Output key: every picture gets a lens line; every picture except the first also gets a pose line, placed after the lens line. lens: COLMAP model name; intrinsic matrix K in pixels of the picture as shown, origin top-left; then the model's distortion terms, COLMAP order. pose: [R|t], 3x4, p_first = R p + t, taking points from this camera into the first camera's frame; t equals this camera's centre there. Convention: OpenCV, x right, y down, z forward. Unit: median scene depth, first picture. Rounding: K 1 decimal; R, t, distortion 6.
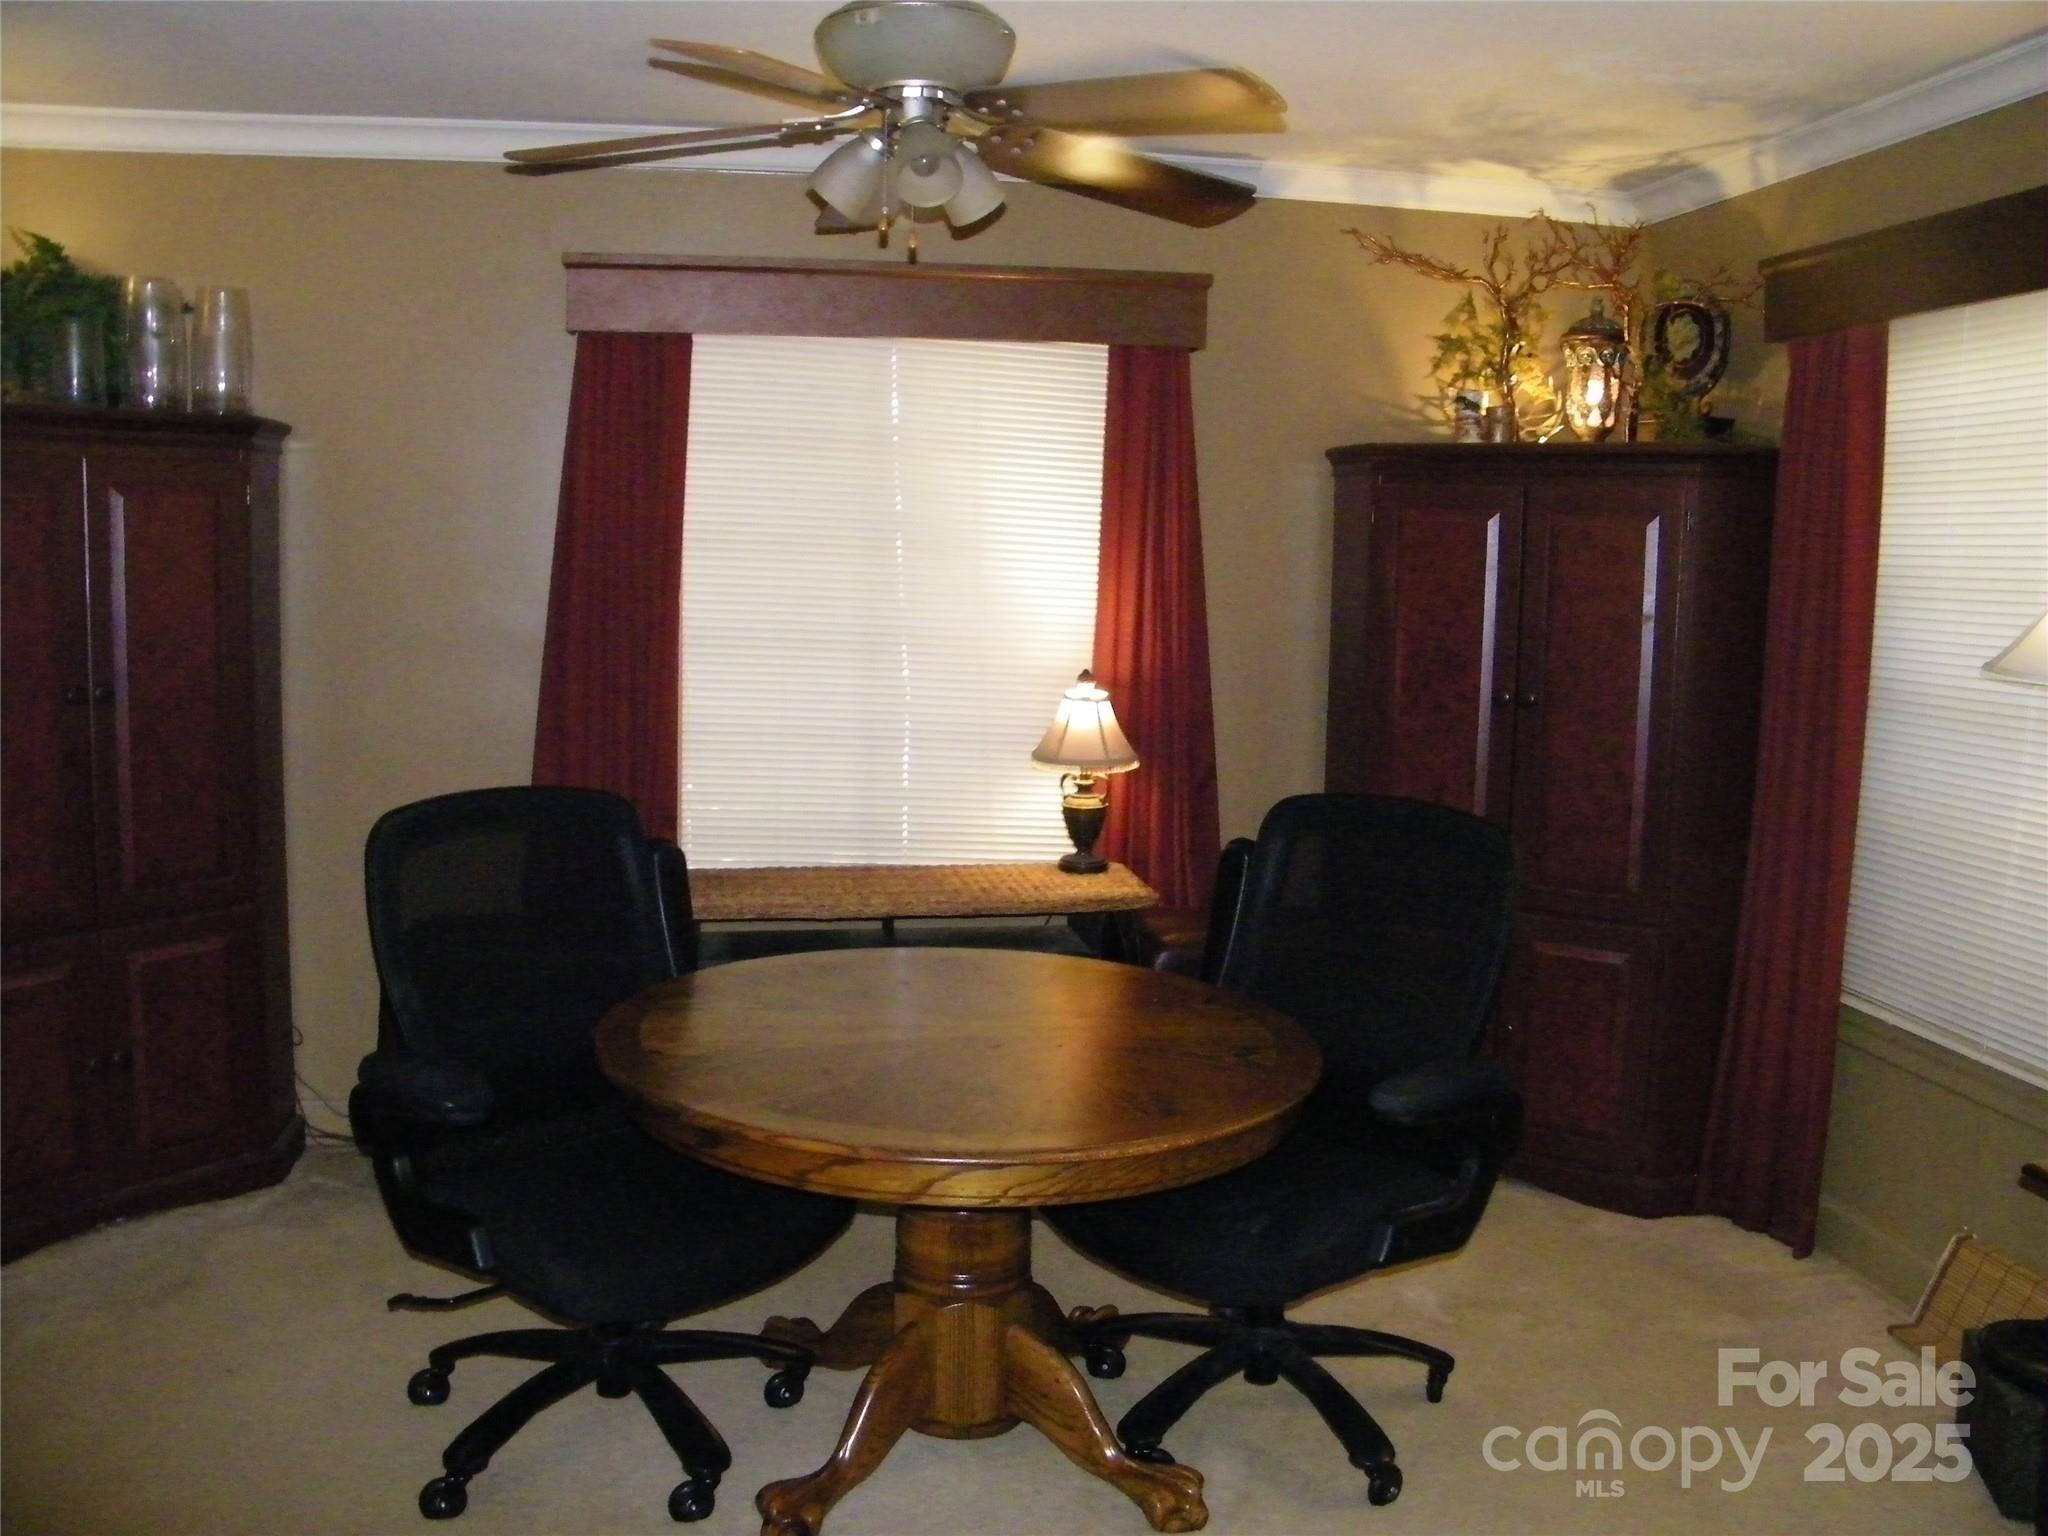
lens RADIAL K [[1677.5, 0, 1024.0], [0, 1677.5, 768.0], [0, 0, 1]] dist [-0.220021, -0.010942]
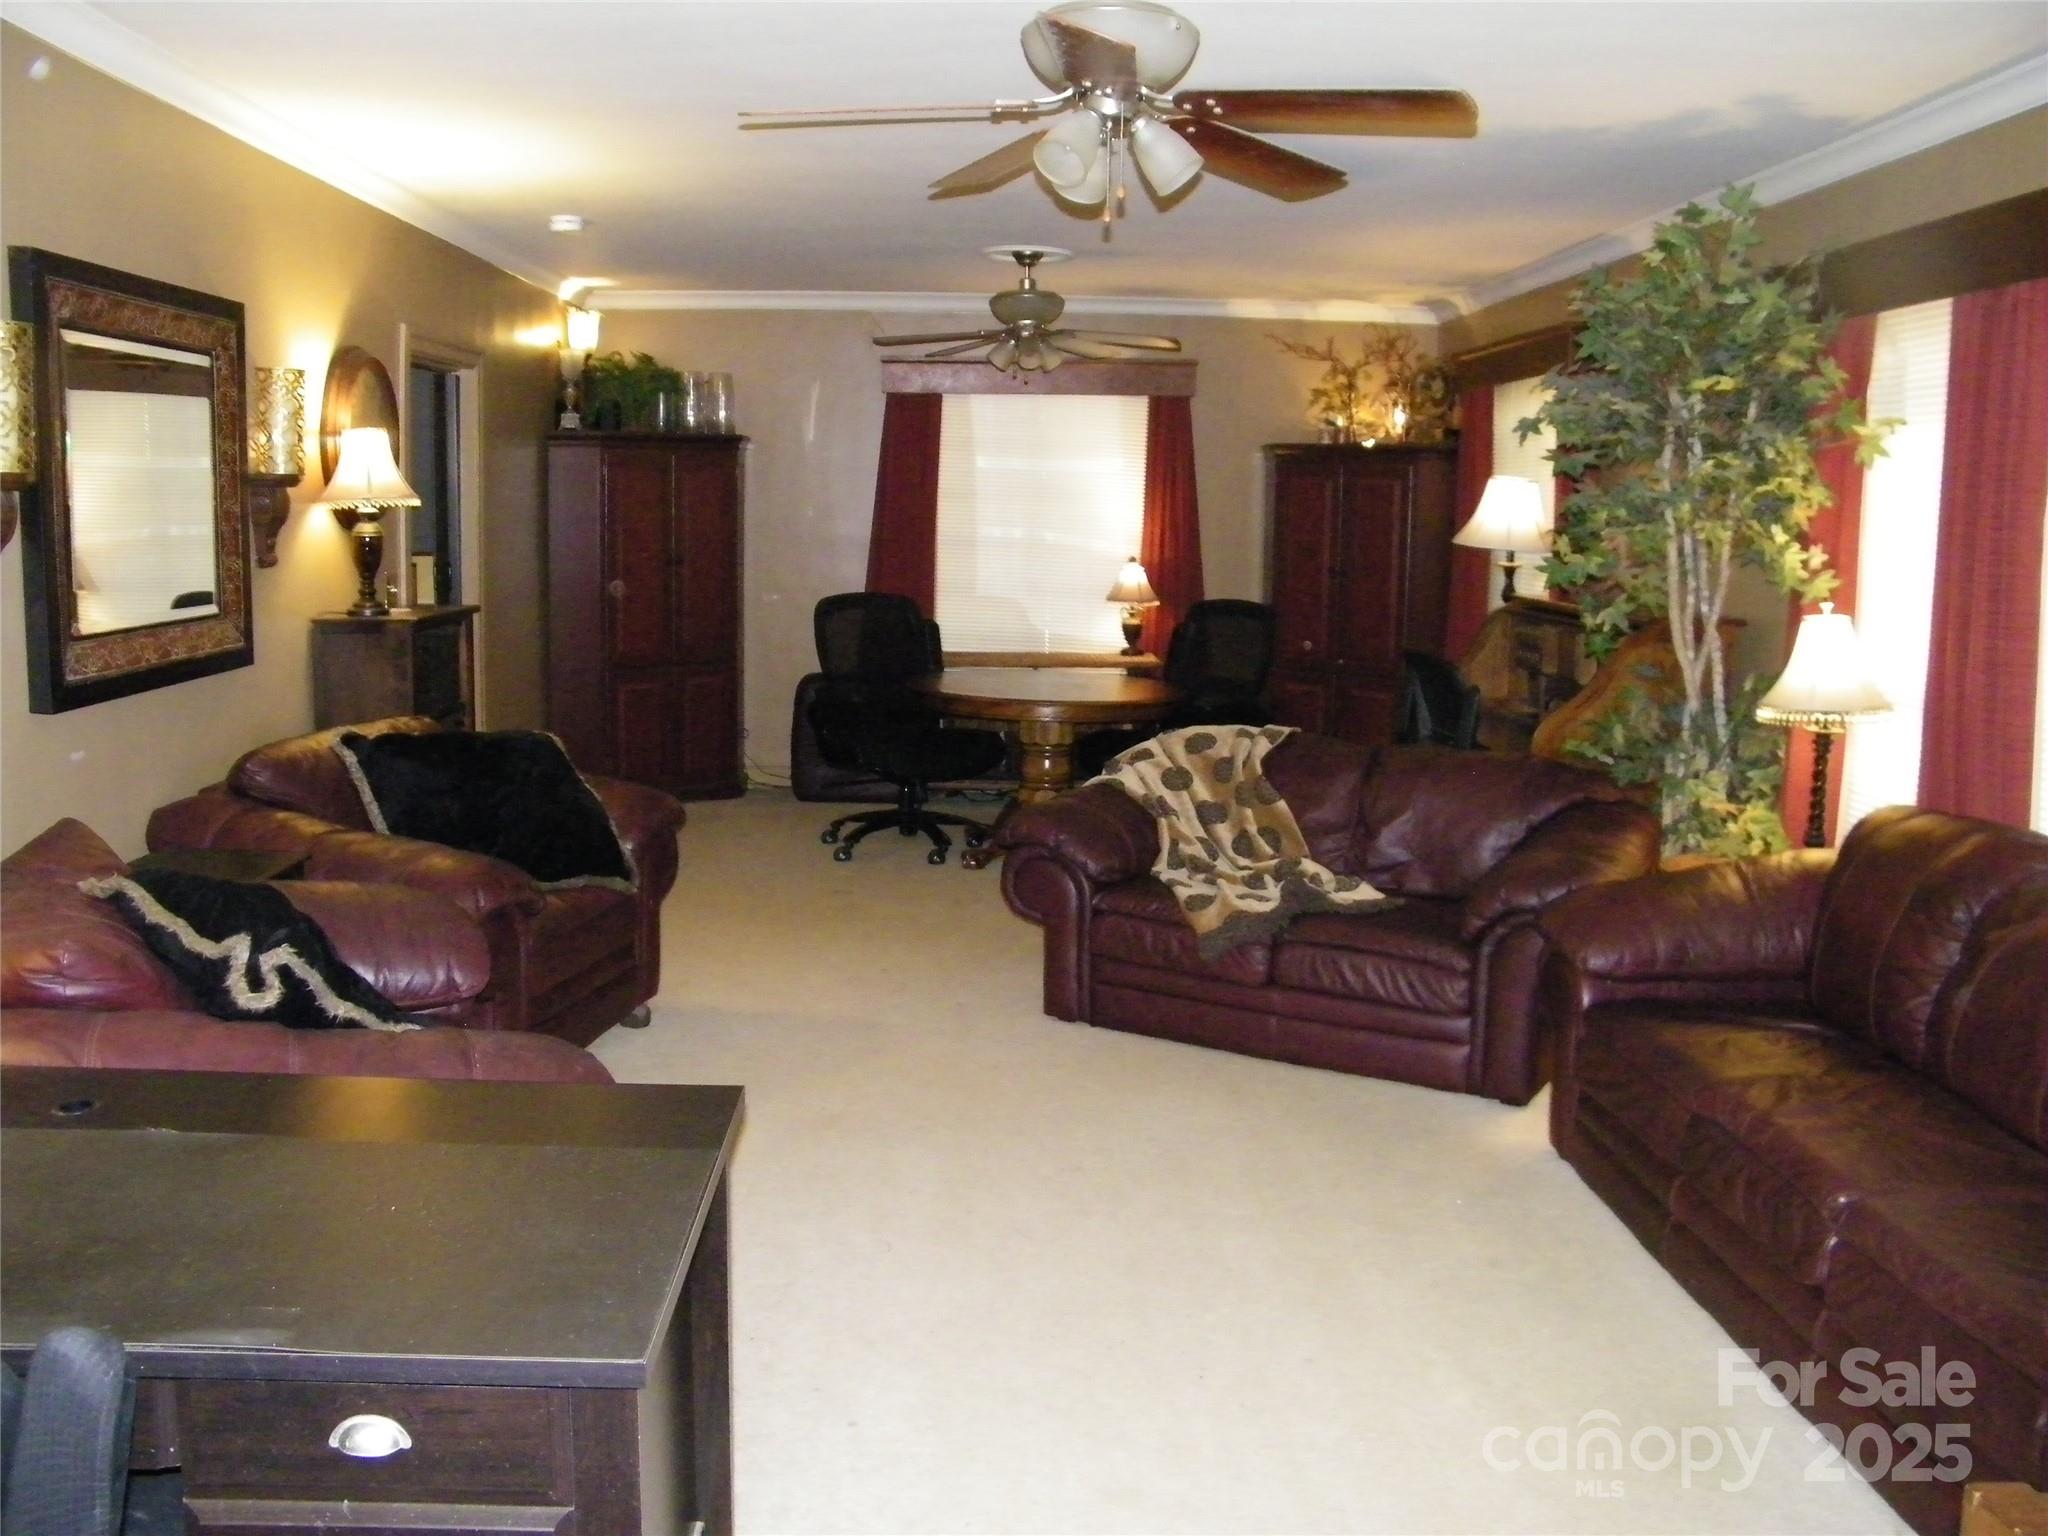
lens RADIAL K [[1925.9, 0, 1024.0], [0, 1925.9, 768.0], [0, 0, 1]] dist [-0.301478, 0.019242]
pose [[0.991489, 0.016282, -0.129168, 0.208008], [-0.014509, 0.999787, 0.014658, 0.164787], [0.129380, -0.012659, 0.991514, -1.319118]]
